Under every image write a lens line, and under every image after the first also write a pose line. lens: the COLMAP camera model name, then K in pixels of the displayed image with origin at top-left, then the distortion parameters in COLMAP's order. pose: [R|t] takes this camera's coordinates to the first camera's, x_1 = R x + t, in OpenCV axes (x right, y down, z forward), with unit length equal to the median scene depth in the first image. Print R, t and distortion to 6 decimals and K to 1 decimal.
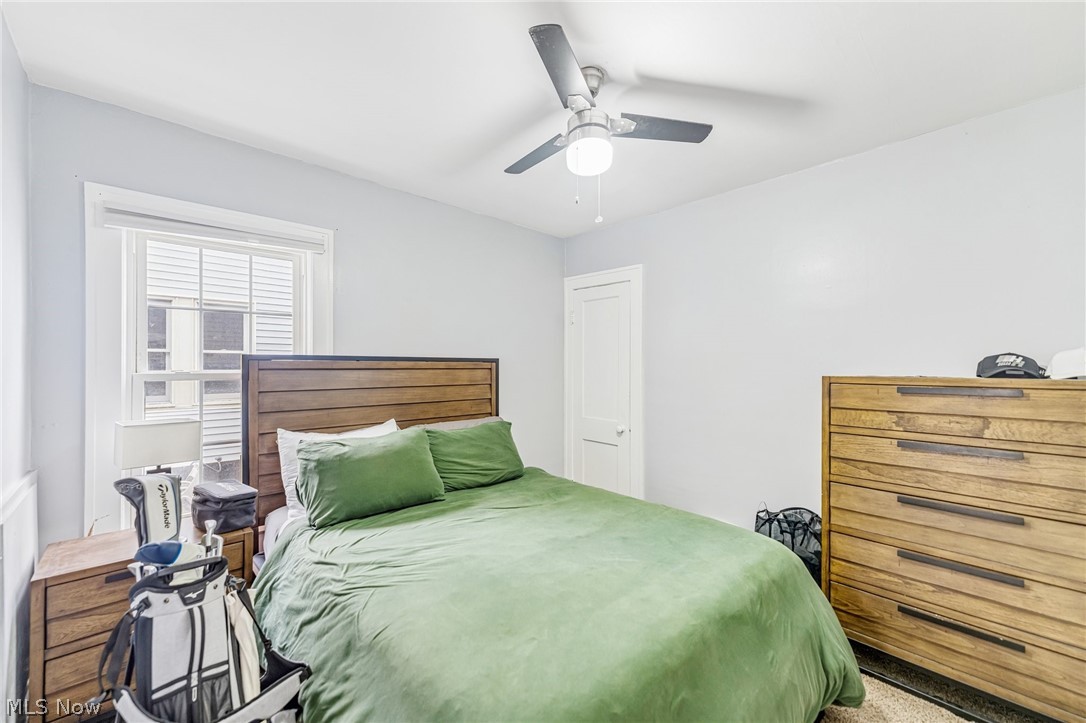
lens RADIAL K [[434.6, 0, 540.1], [0, 434.6, 364.3], [0, 0, 1]] dist [0.002158, 0.000338]
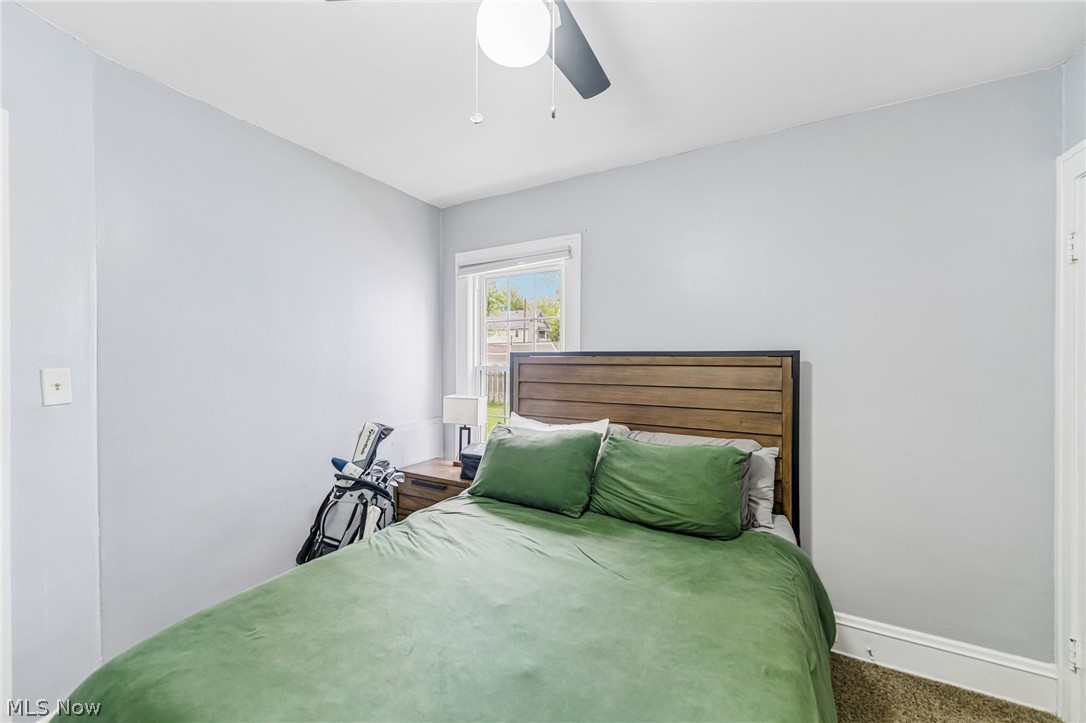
lens RADIAL K [[434.6, 0, 540.1], [0, 434.6, 364.3], [0, 0, 1]] dist [0.002158, 0.000338]
pose [[0.283120, 0.008009, -0.959051, 0.549035], [-0.001018, 0.999967, 0.008050, 0.002284], [0.959084, -0.001303, 0.283119, 0.655866]]
